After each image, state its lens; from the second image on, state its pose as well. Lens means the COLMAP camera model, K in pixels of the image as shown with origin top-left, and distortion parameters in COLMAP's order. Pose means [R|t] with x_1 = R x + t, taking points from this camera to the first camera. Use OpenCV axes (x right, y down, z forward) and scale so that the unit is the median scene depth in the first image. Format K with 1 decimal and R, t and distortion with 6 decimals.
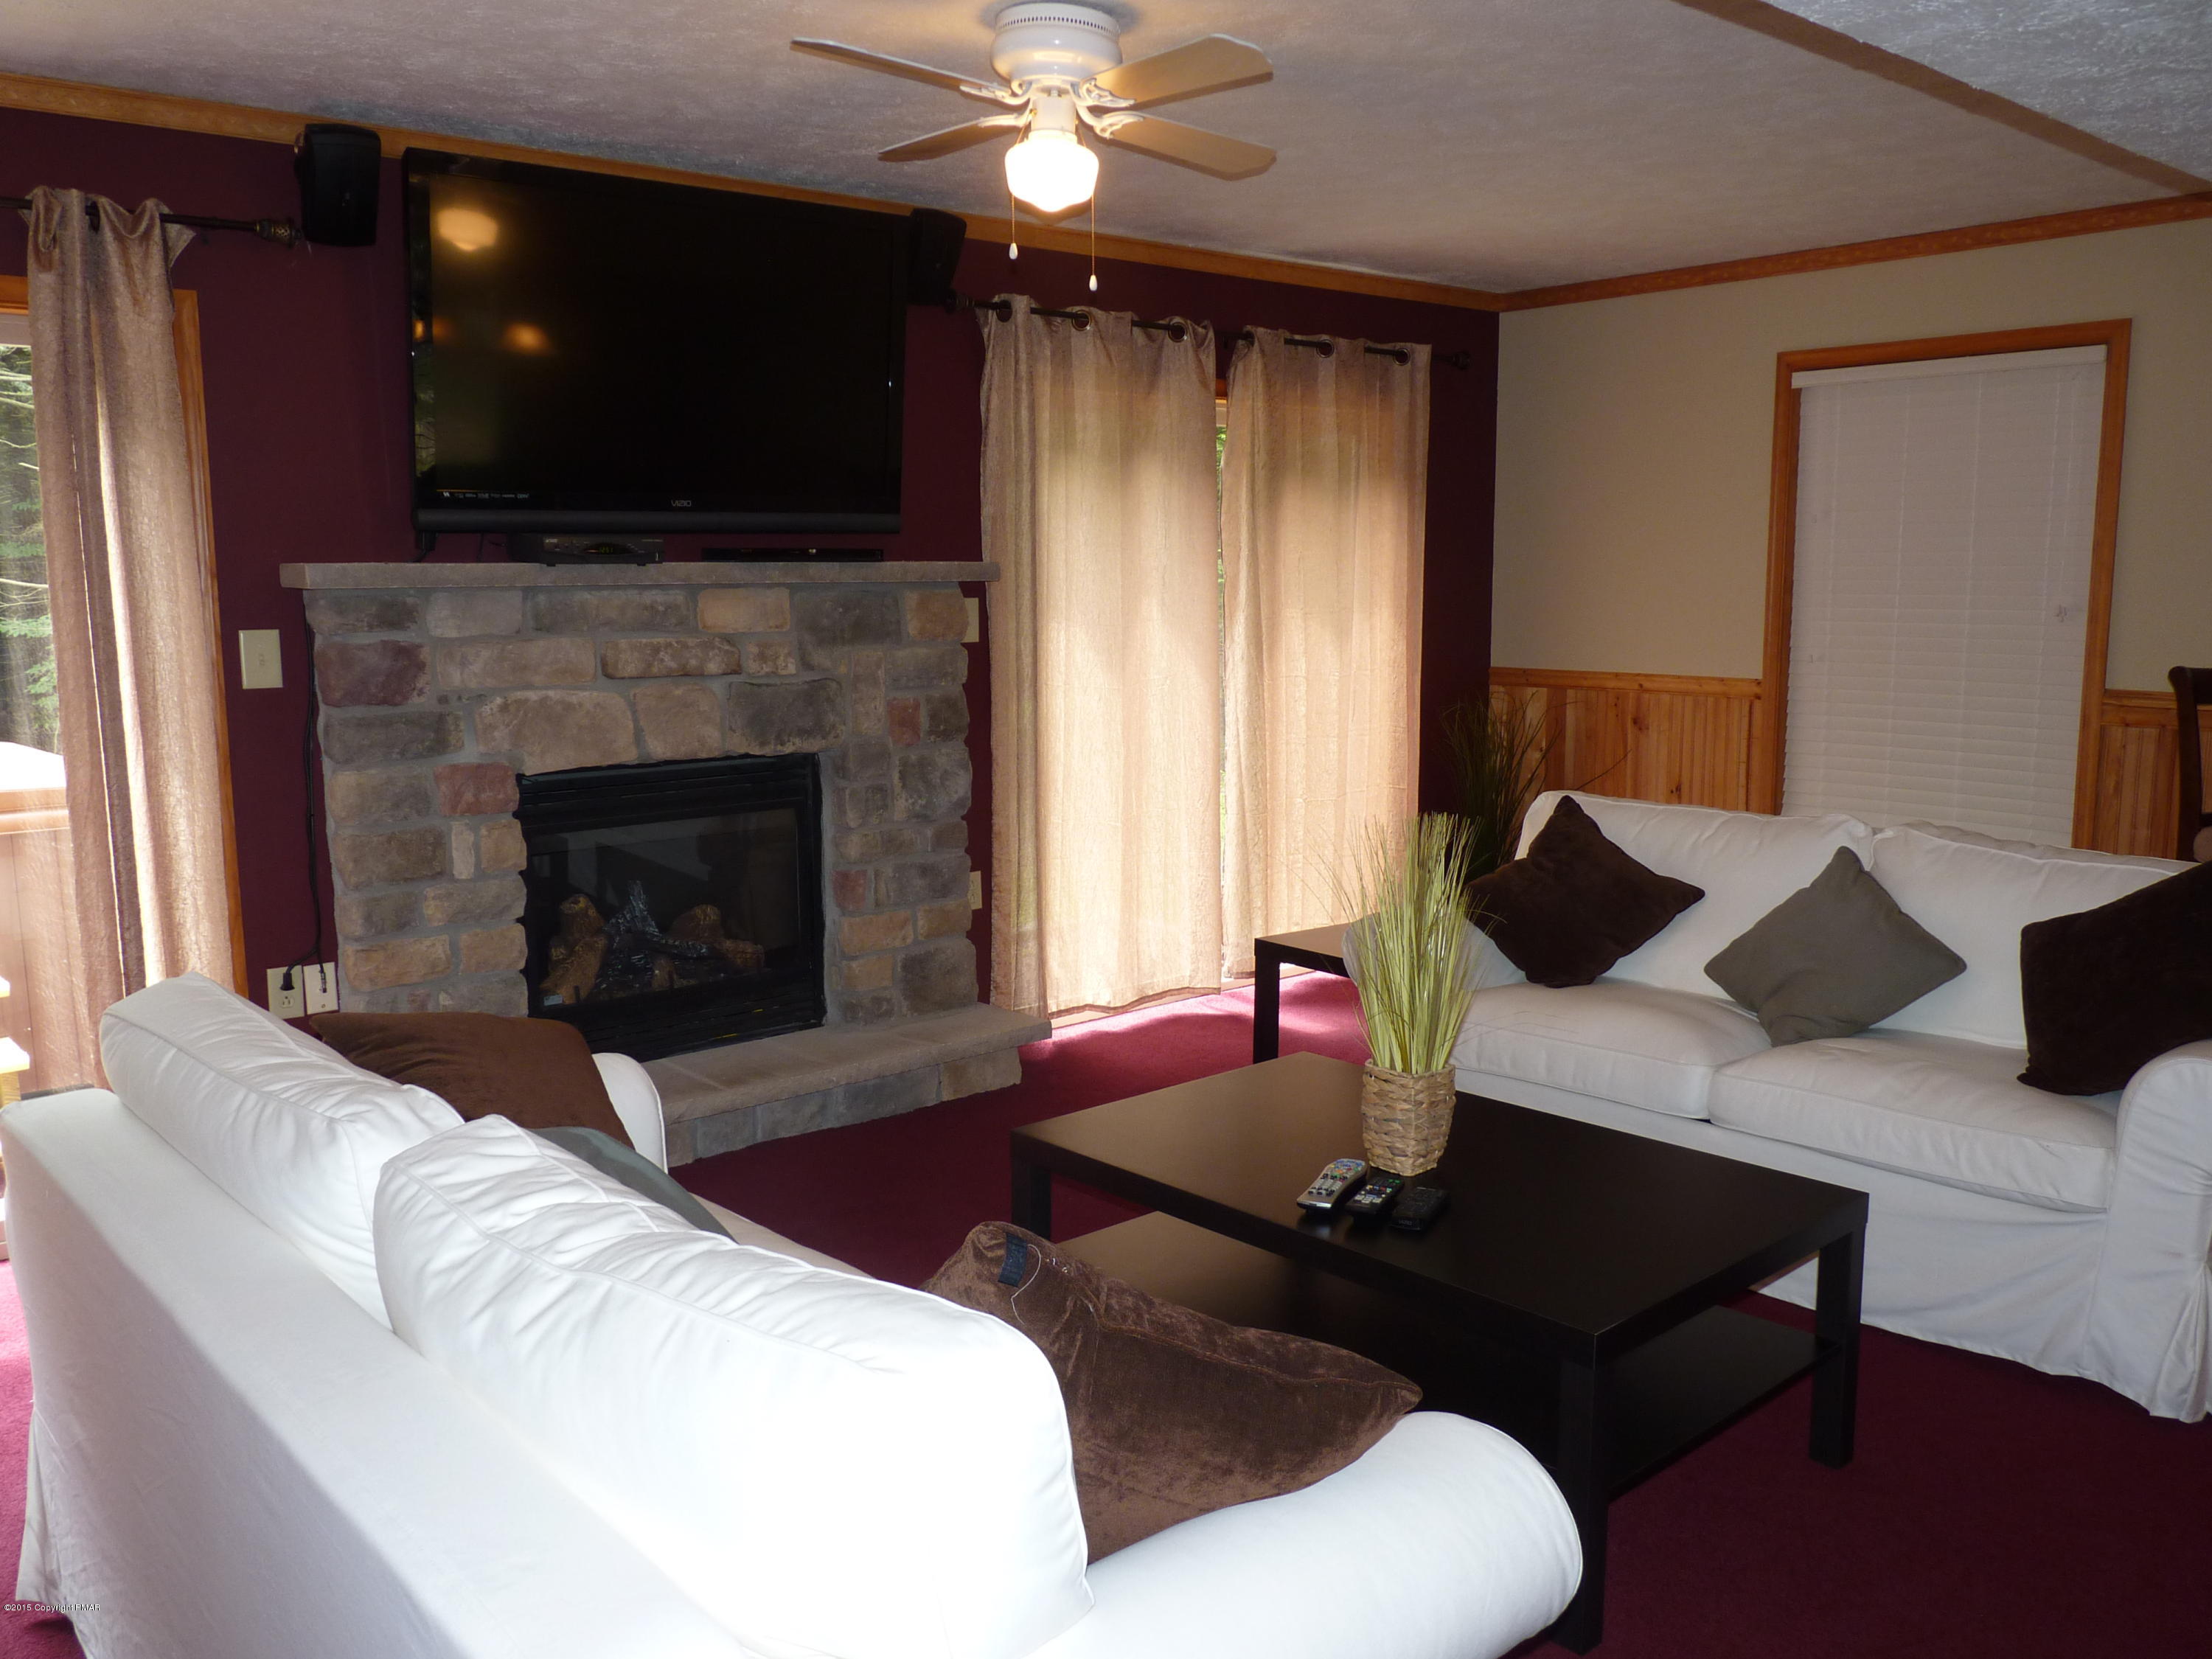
lens RADIAL K [[1777.8, 0, 1094.3], [0, 1777.8, 821.1], [0, 0, 1]] dist [-0.021845, 0.004583]
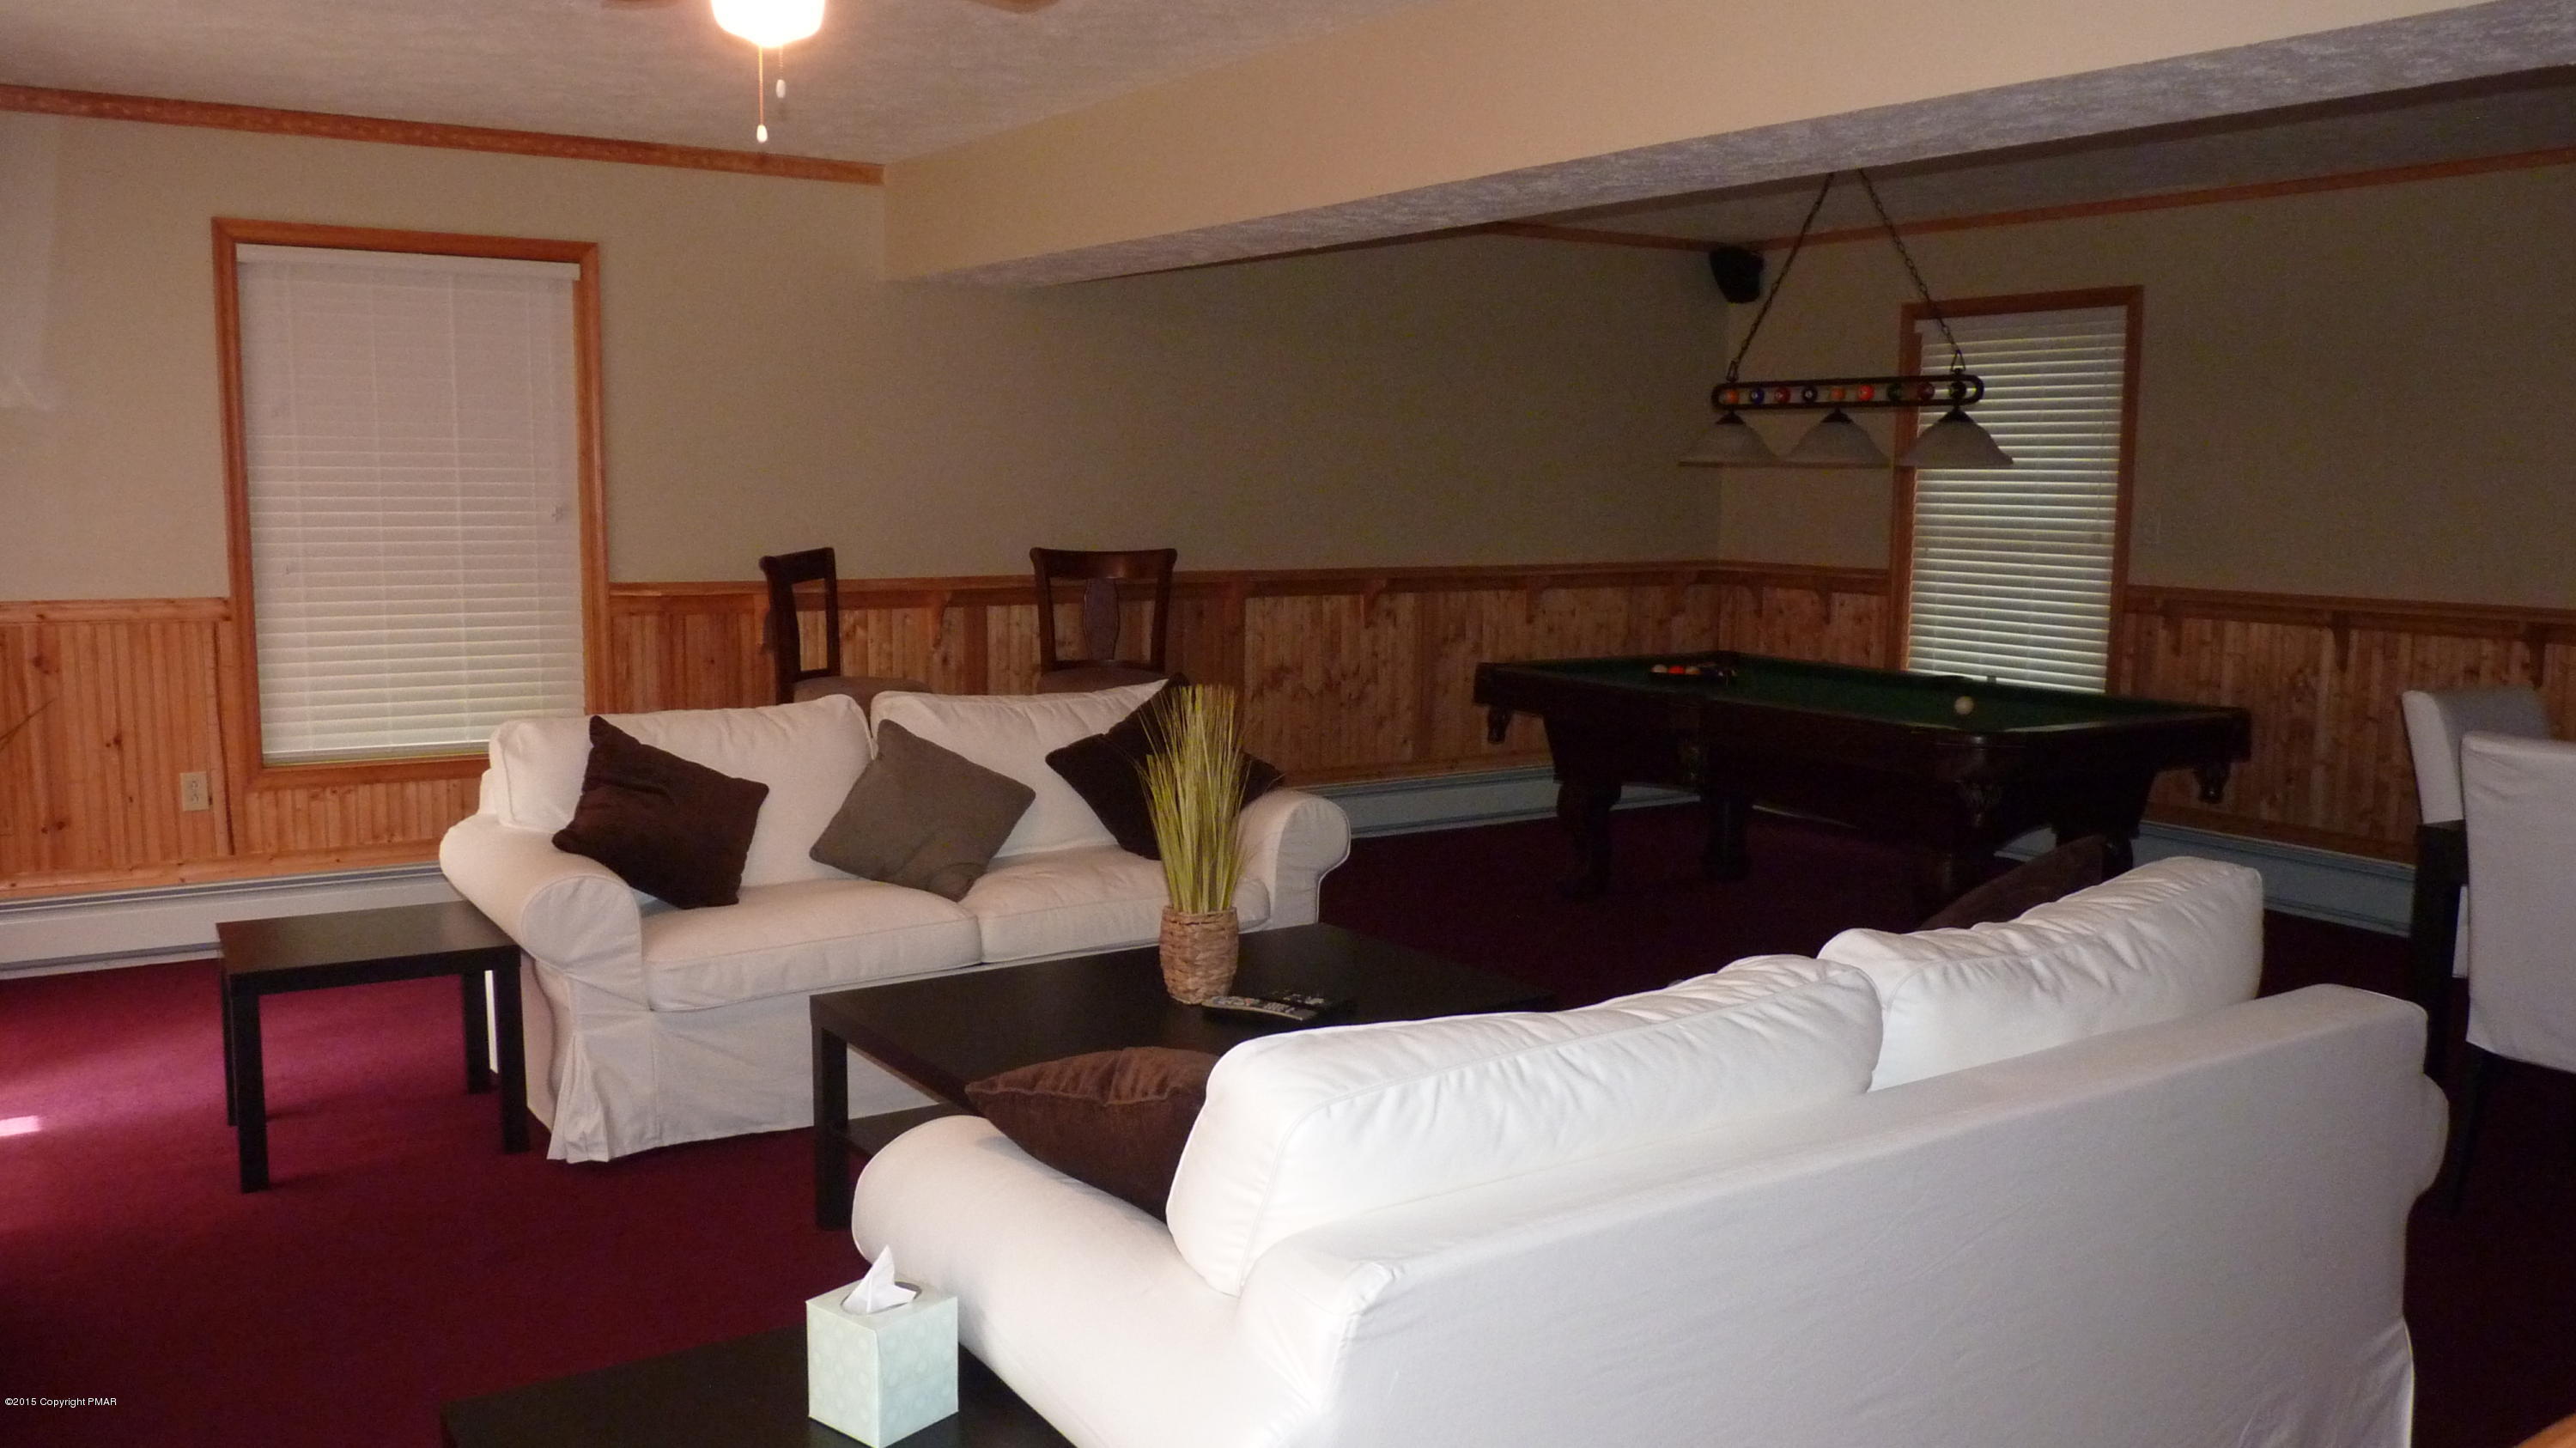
lens RADIAL K [[2067.6, 0, 1282.1], [0, 2067.6, 731.9], [0, 0, 1]] dist [-0.028328, 0.013356]
pose [[0.136480, -0.113058, 0.984170, -1.363466], [0.127621, 0.987195, 0.095707, -0.116099], [-0.982388, 0.112539, 0.149161, 0.910103]]
